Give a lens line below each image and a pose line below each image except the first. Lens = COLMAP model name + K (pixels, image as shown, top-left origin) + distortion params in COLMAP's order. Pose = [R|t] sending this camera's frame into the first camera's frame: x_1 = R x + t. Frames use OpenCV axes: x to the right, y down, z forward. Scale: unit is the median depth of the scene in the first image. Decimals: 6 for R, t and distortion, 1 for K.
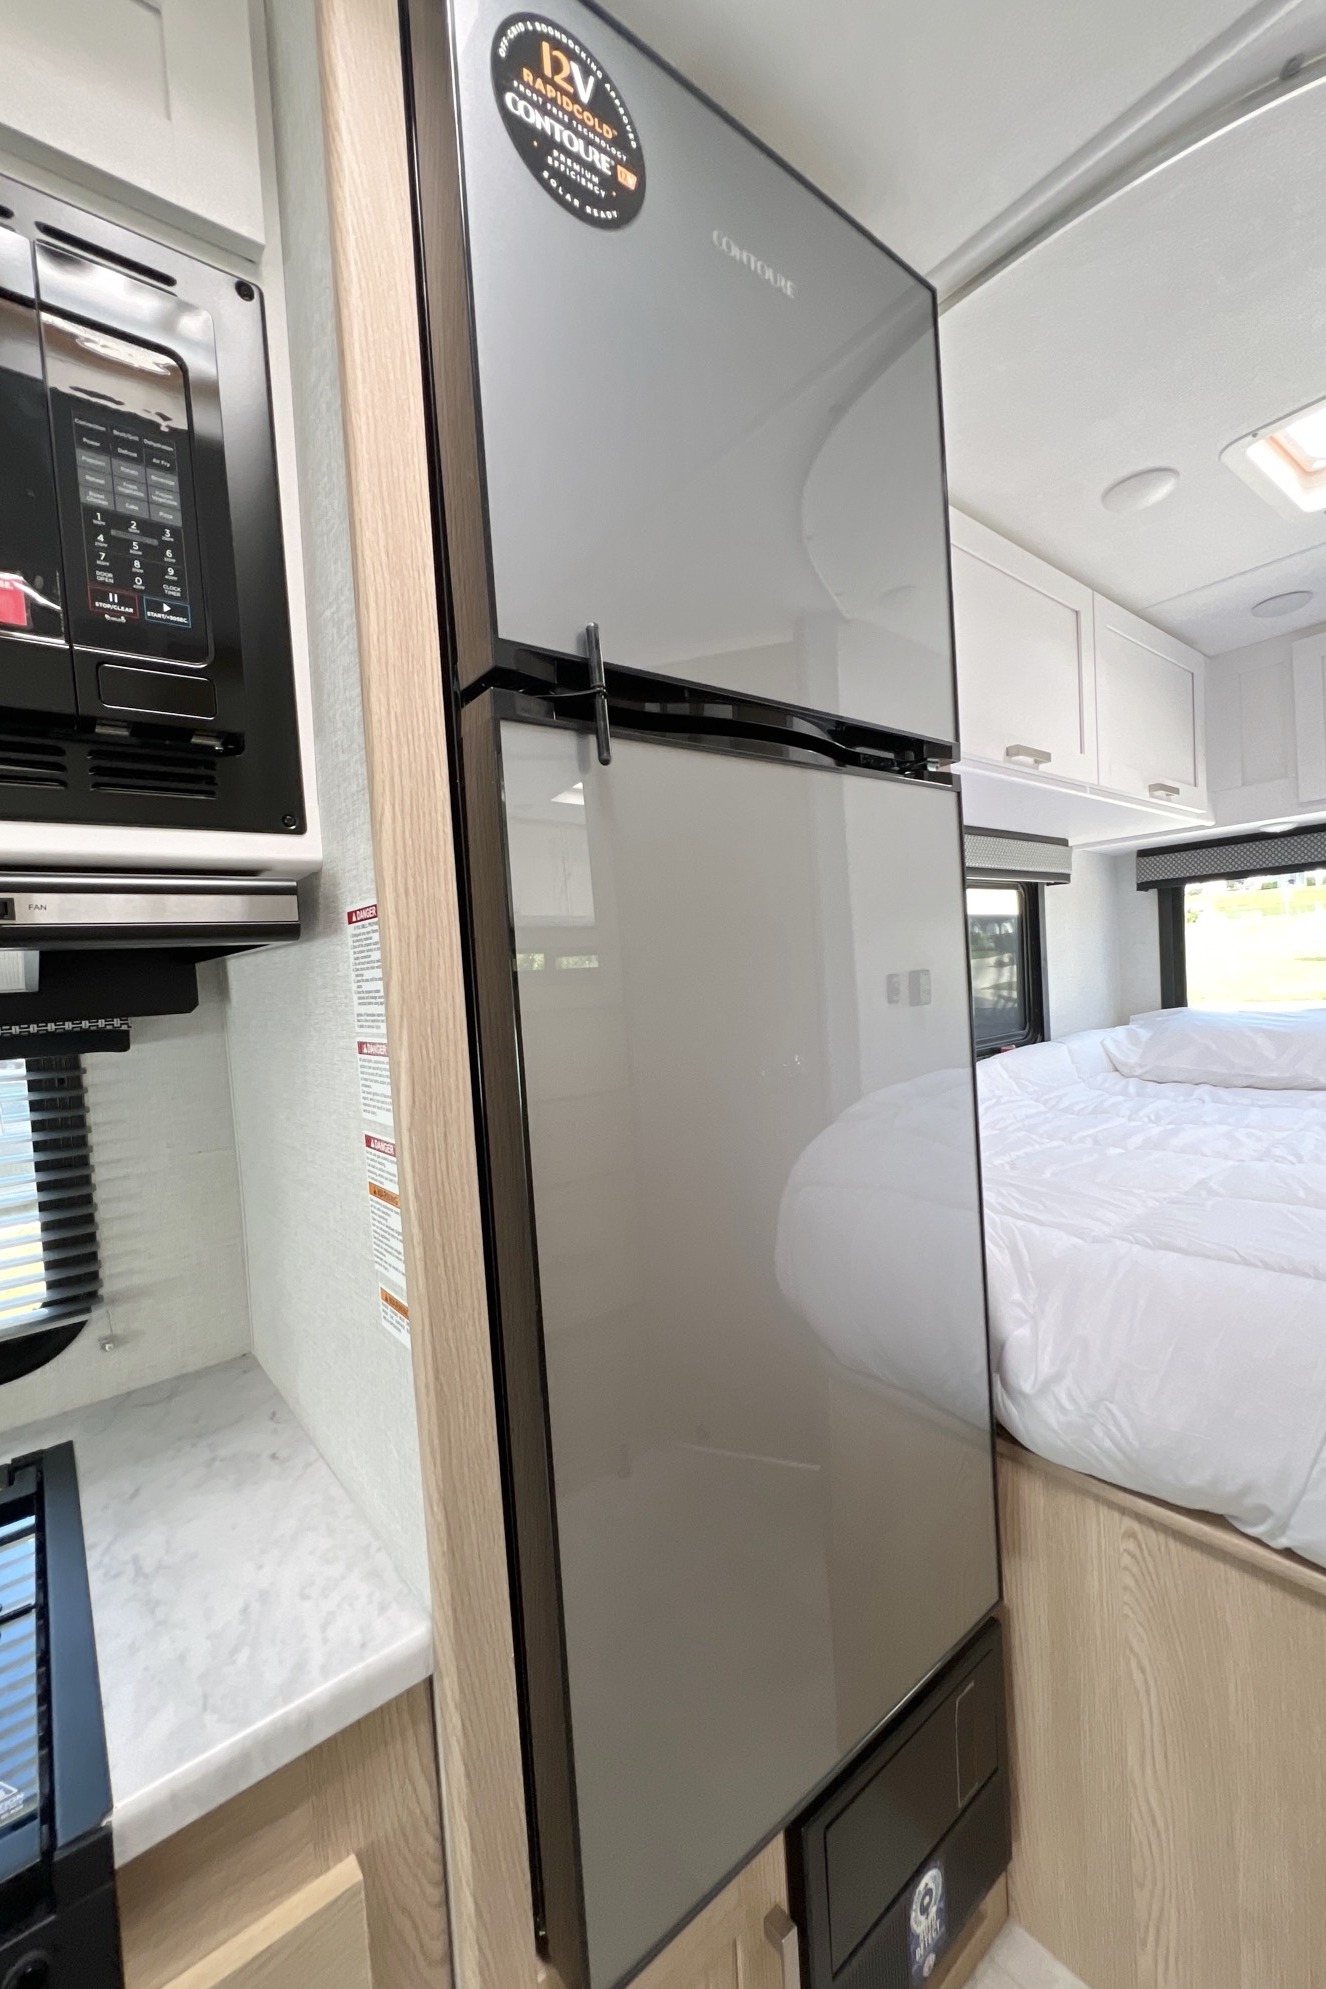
lens RADIAL K [[810.3, 0, 663.0], [0, 810.3, 994.5], [0, 0, 1]] dist [-0.001073, 0.003567]
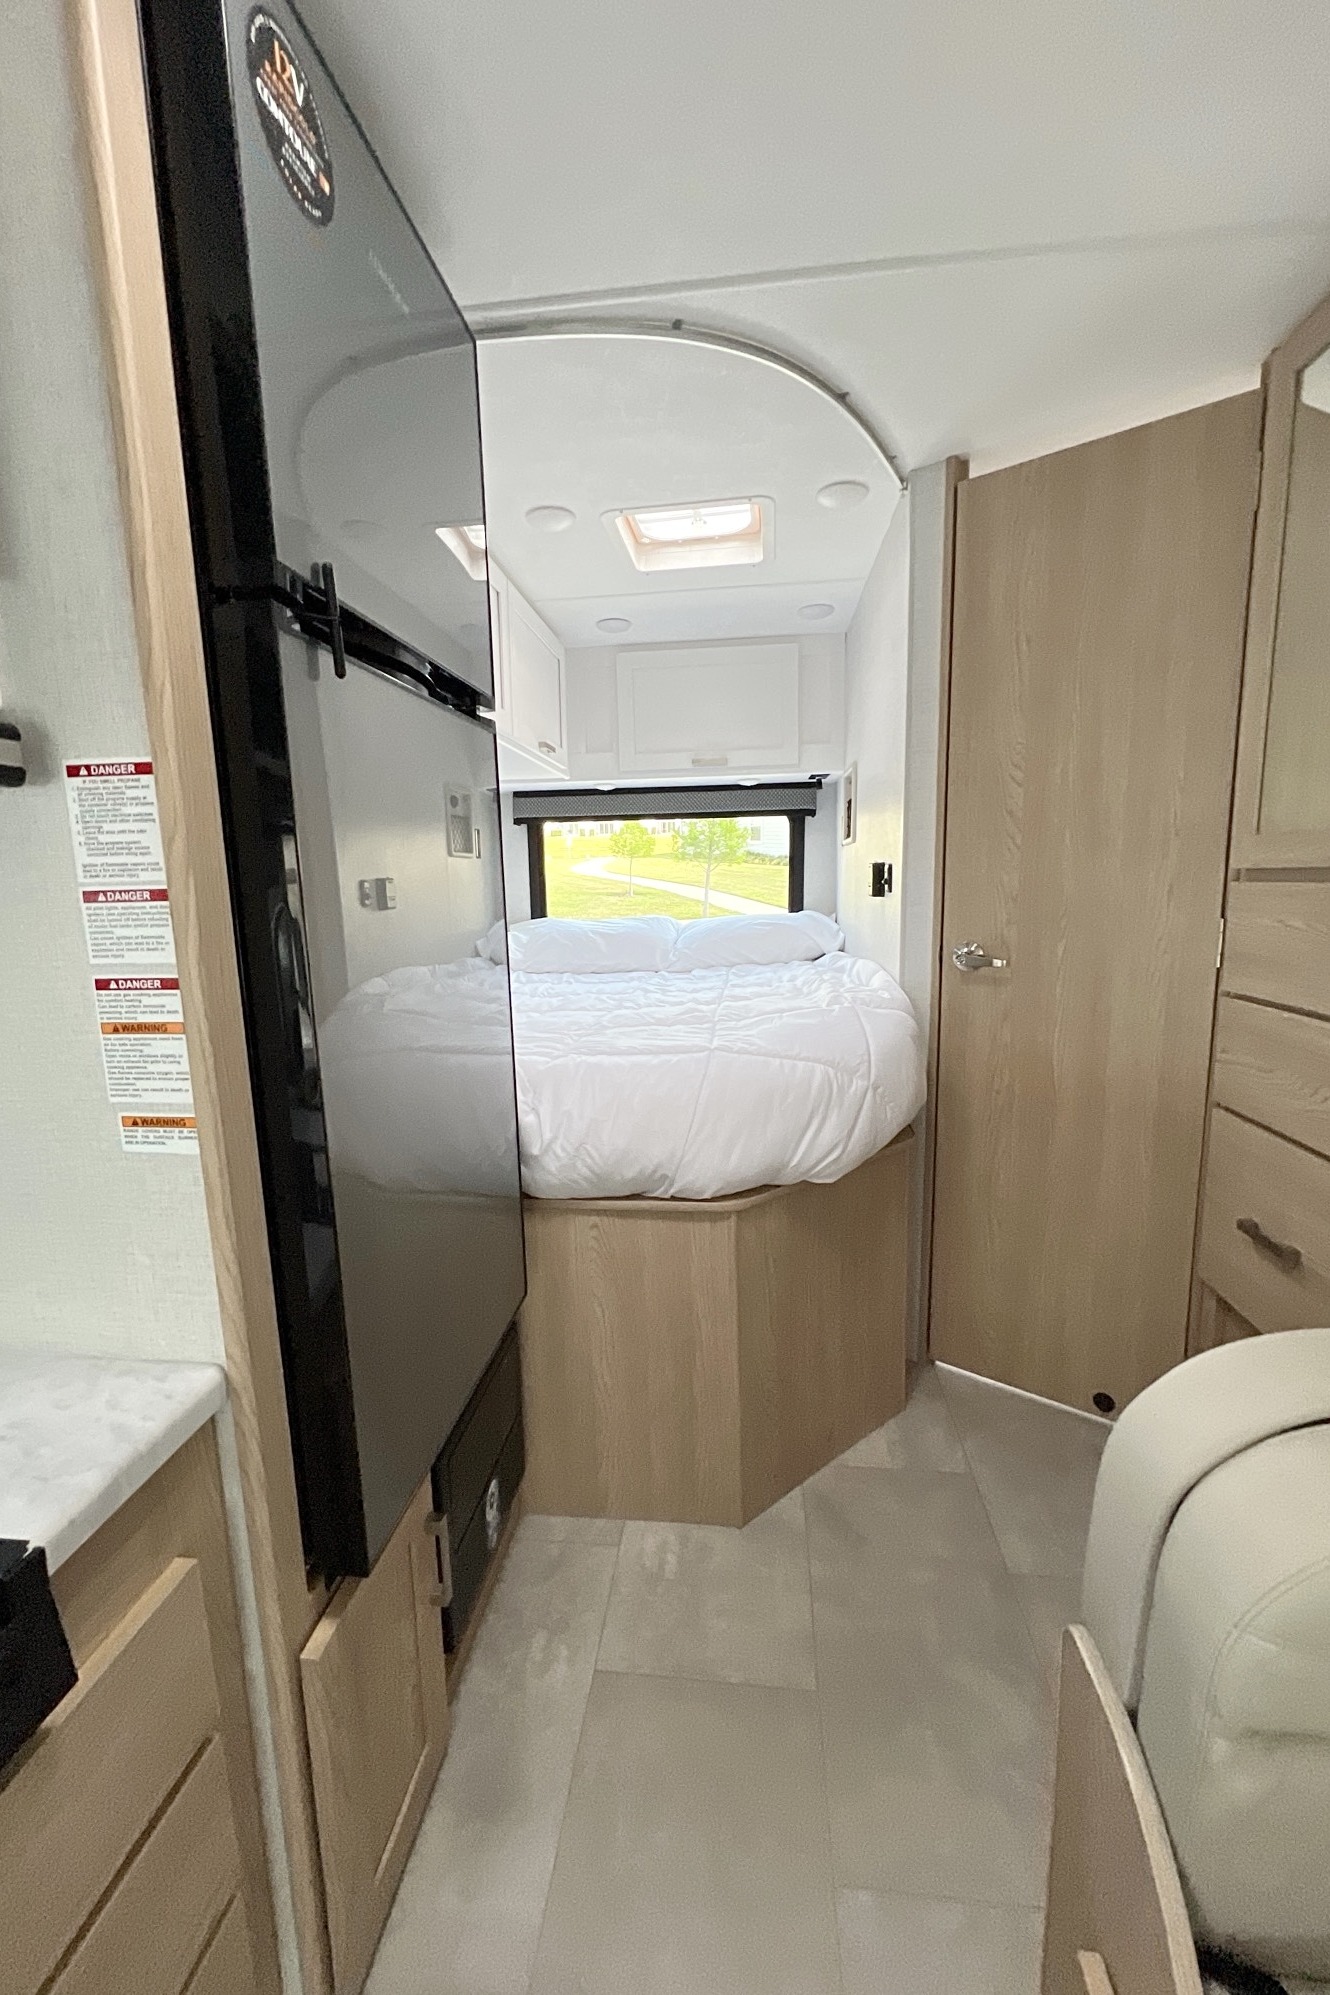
lens RADIAL K [[844.2, 0, 665.0], [0, 844.2, 997.5], [0, 0, 1]] dist [0.019553, 0.000461]
pose [[0.703488, -0.060713, 0.708109, -0.502185], [0.003578, 0.996634, 0.081896, 0.085006], [-0.710698, -0.055079, 0.701338, -0.255959]]
